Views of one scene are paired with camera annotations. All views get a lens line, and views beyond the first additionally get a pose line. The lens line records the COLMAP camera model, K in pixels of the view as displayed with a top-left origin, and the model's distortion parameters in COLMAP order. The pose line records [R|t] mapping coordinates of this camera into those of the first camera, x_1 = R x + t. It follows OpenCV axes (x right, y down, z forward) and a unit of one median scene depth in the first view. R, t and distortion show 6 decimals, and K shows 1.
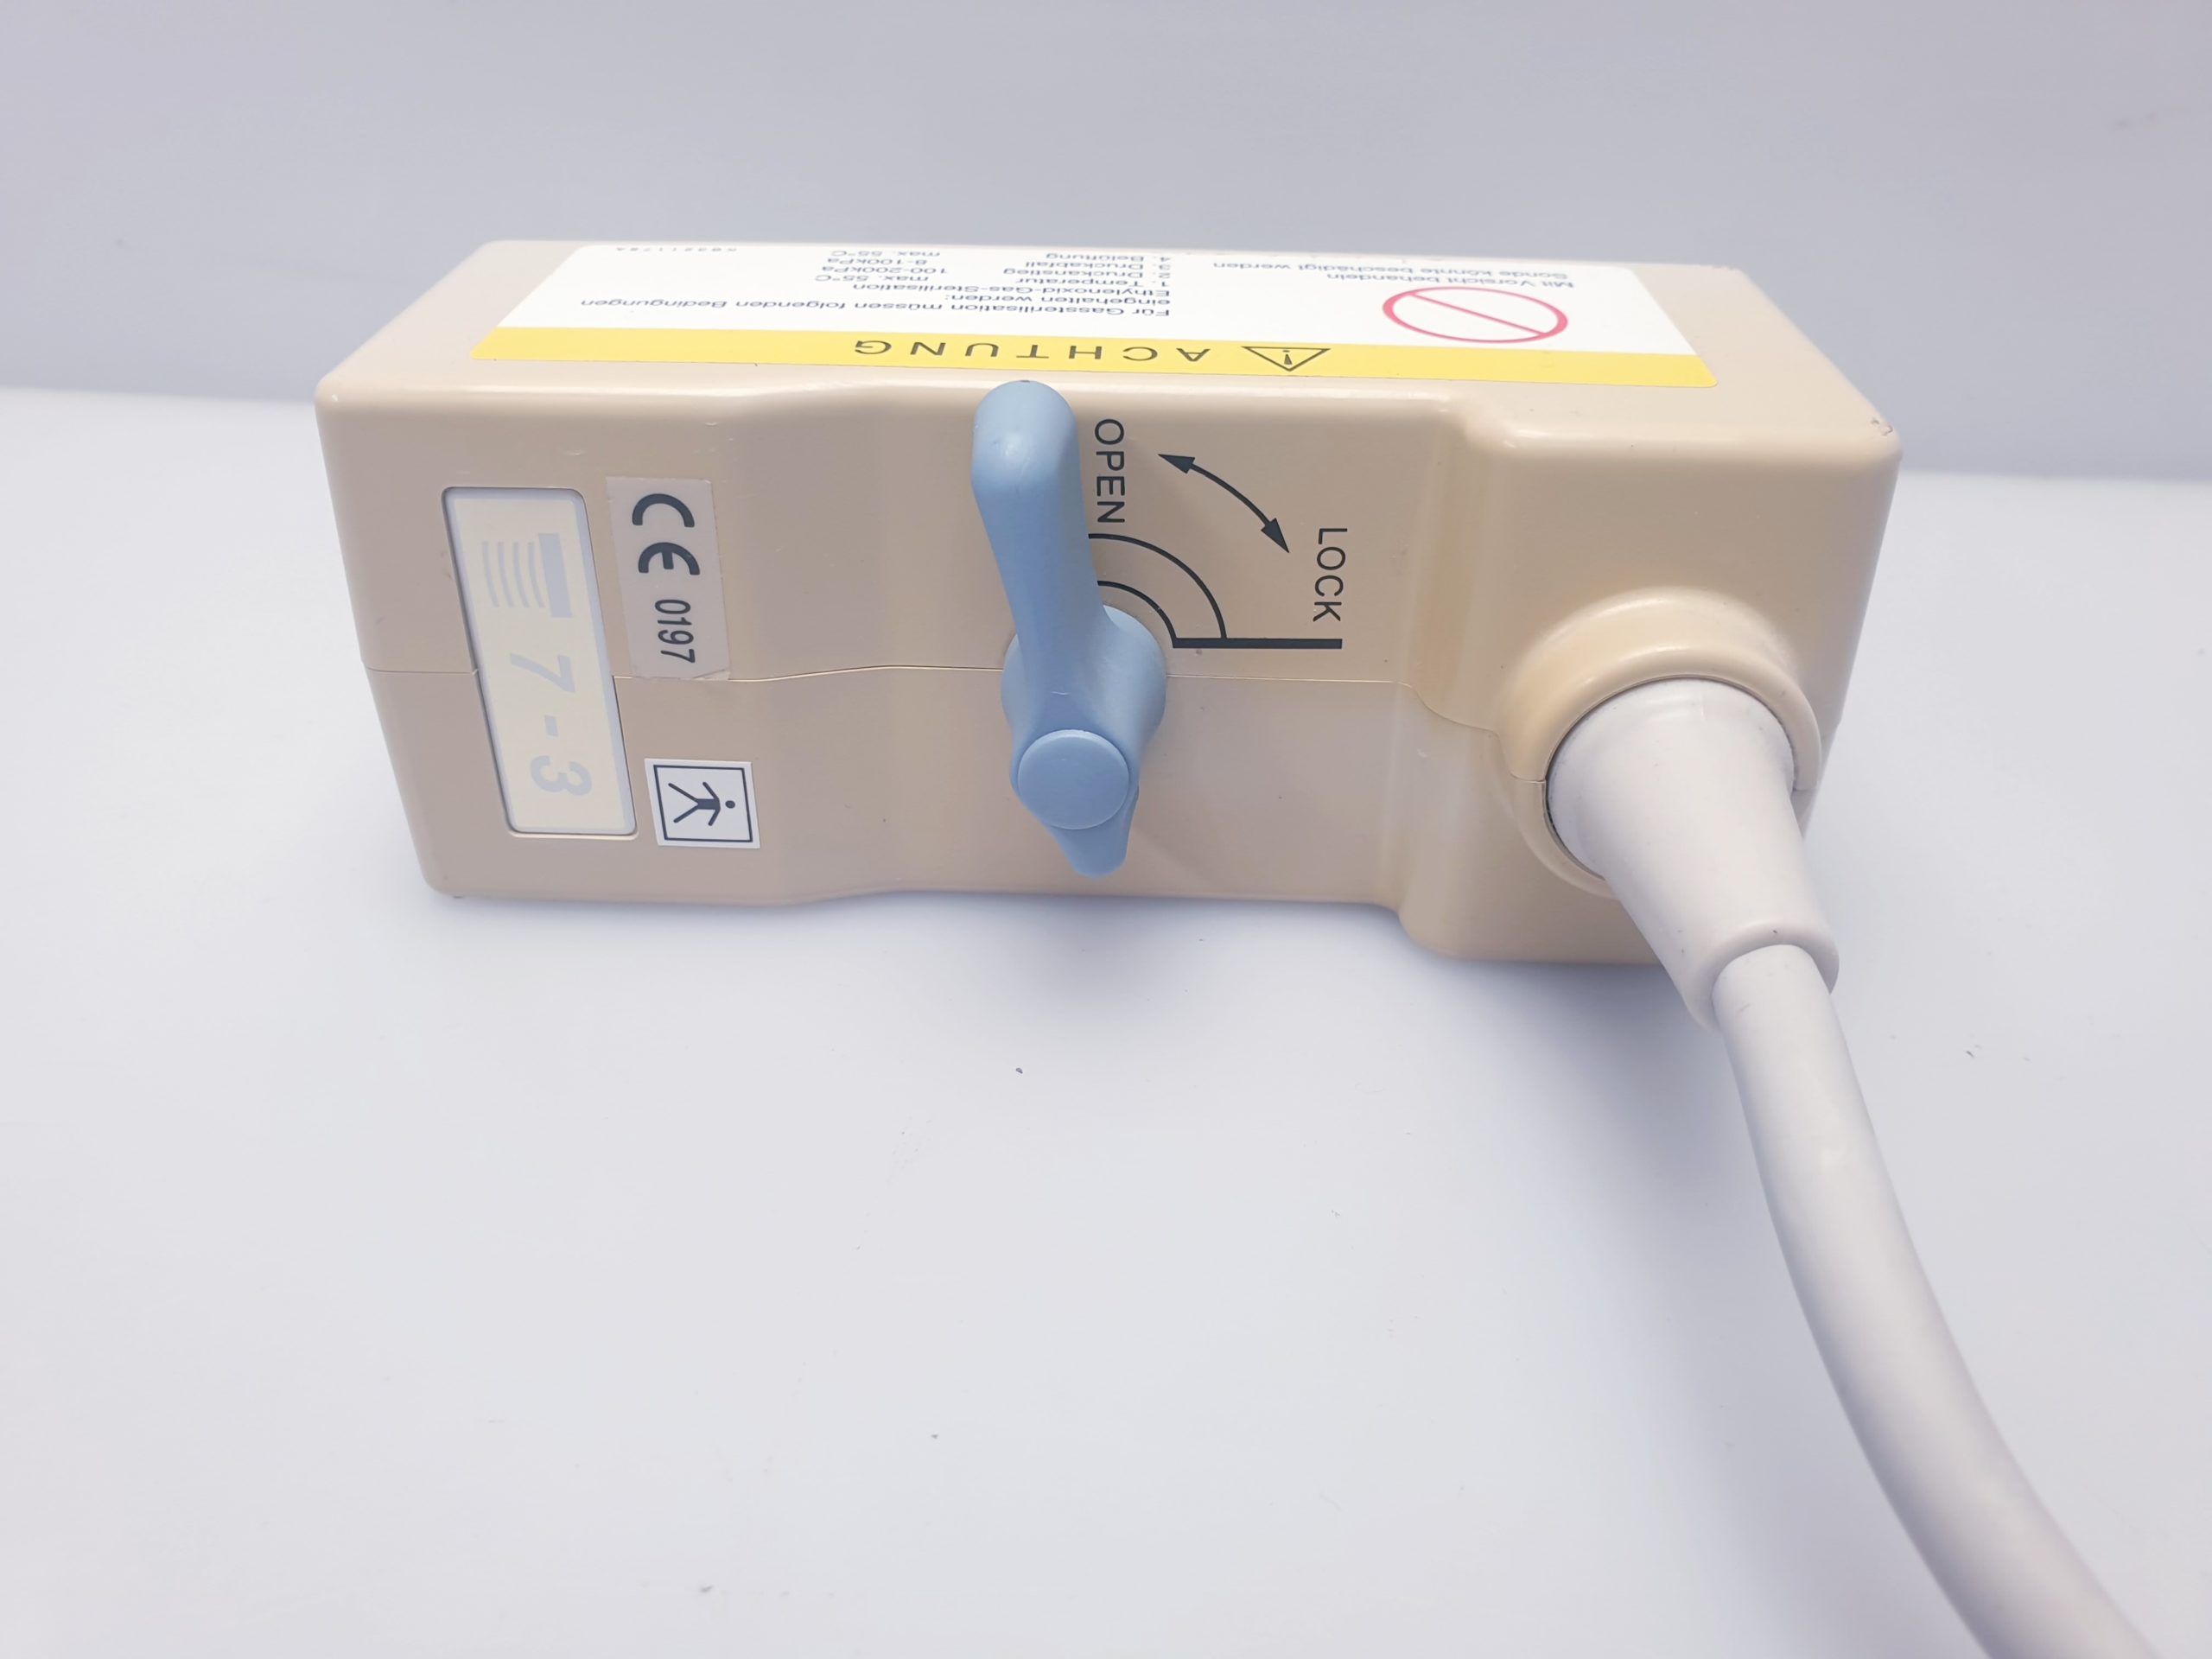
lens RADIAL K [[1669.2, 0, 1106.0], [0, 1669.2, 829.5], [0, 0, 1]] dist [0.047821, -0.328999]
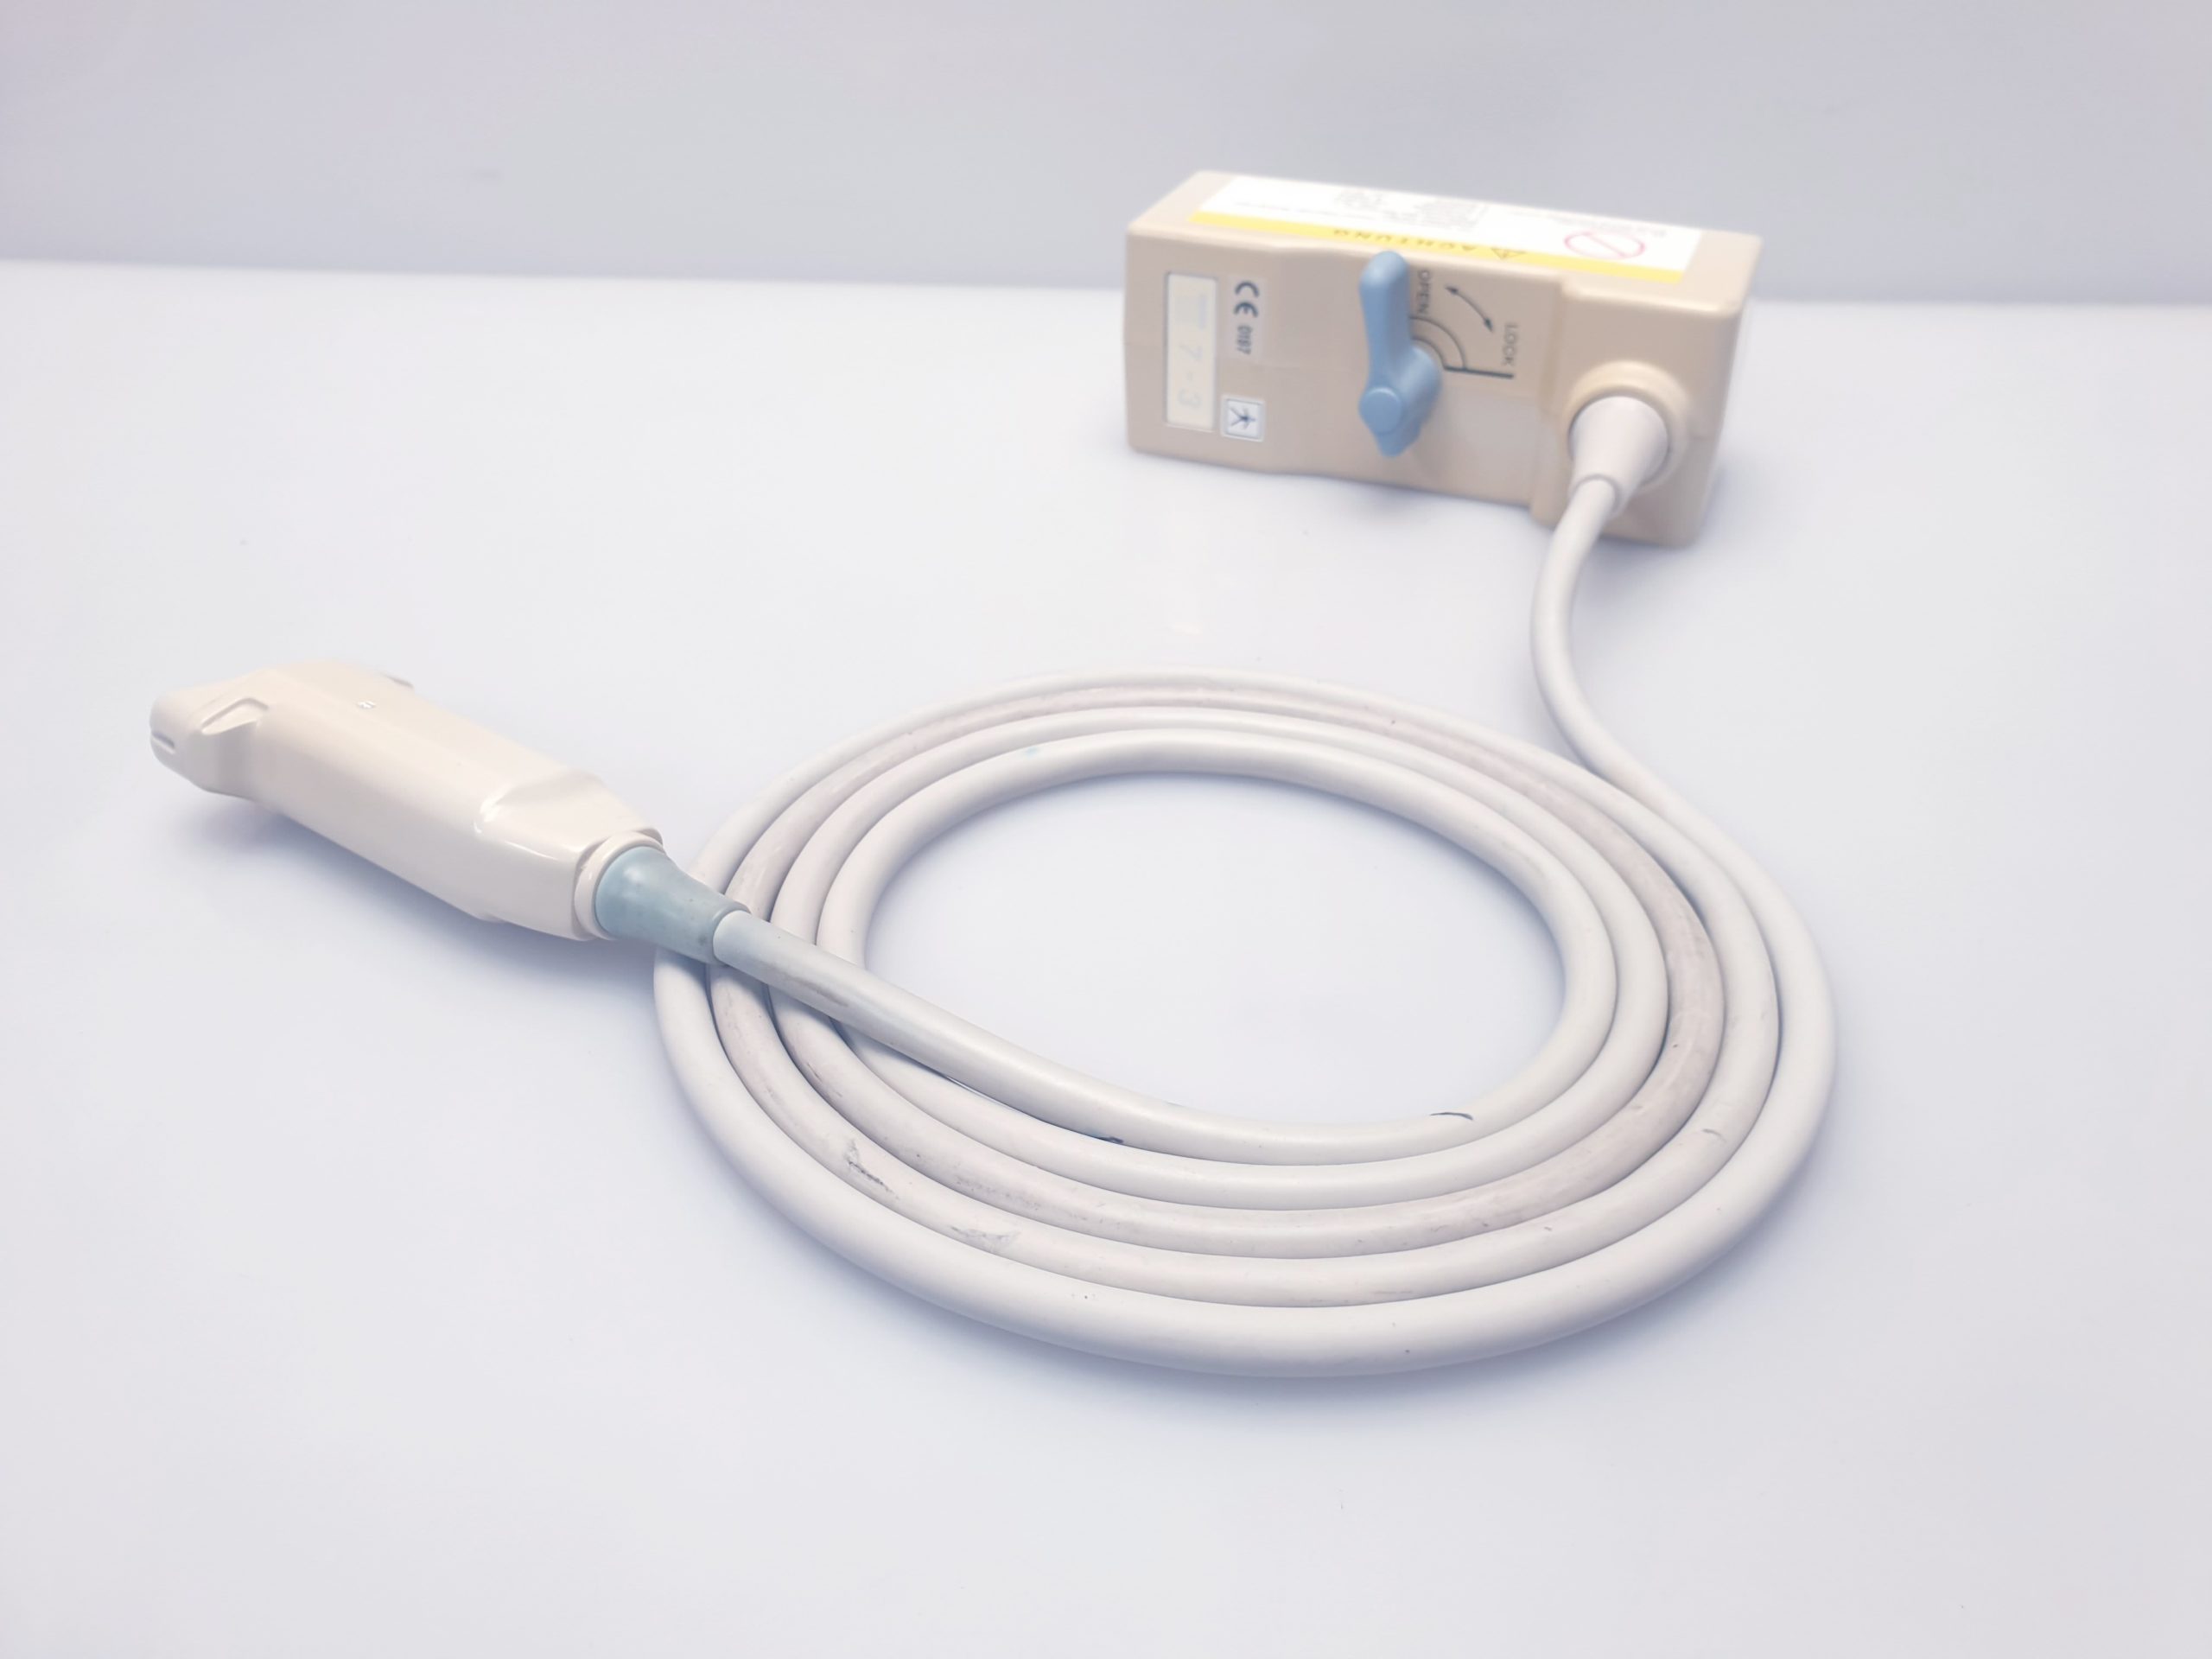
lens RADIAL K [[1669.2, 0, 1106.0], [0, 1669.2, 829.5], [0, 0, 1]] dist [0.047821, -0.328999]
pose [[0.930220, 0.195659, -0.310496, 0.472635], [-0.178567, 0.980434, 0.082847, 0.431738], [0.320631, -0.021622, 0.946957, -1.458437]]
